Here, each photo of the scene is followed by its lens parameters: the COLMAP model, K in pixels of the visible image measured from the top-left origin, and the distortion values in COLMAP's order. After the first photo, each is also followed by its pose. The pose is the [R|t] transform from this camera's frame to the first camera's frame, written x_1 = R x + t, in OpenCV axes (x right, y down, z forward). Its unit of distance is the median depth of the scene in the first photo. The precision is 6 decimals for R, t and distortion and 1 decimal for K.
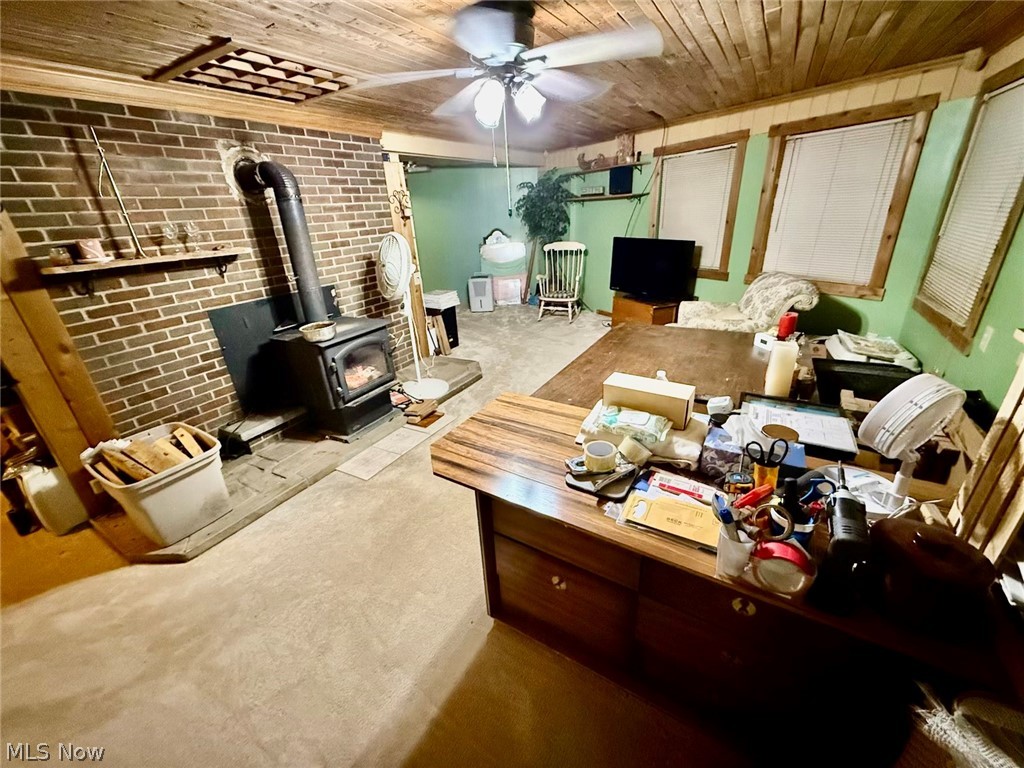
lens RADIAL K [[407.9, 0, 507.2], [0, 407.9, 384.3], [0, 0, 1]] dist [0.000665, 0.000118]
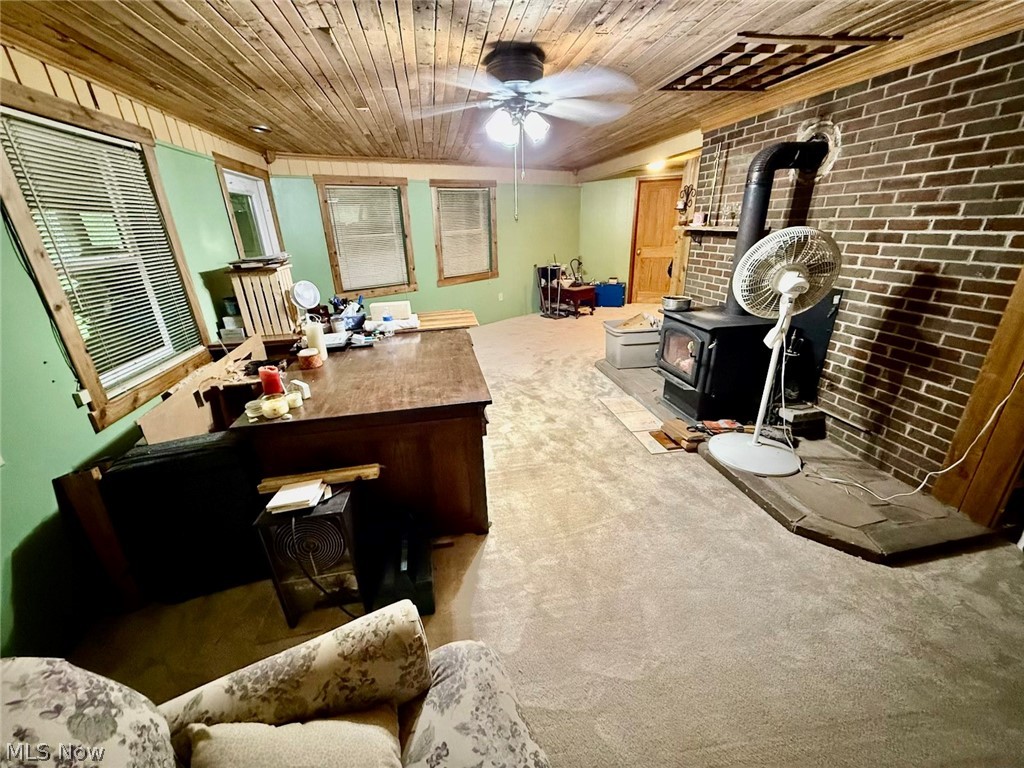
lens RADIAL K [[407.9, 0, 512.0], [0, 407.9, 385.7], [0, 0, 1]] dist [0.000665, 0.000118]
pose [[-0.734795, 0.320805, -0.597629, 0.572971], [-0.206962, 0.733027, 0.647950, -0.528486], [0.645943, 0.599797, -0.472230, 1.193047]]
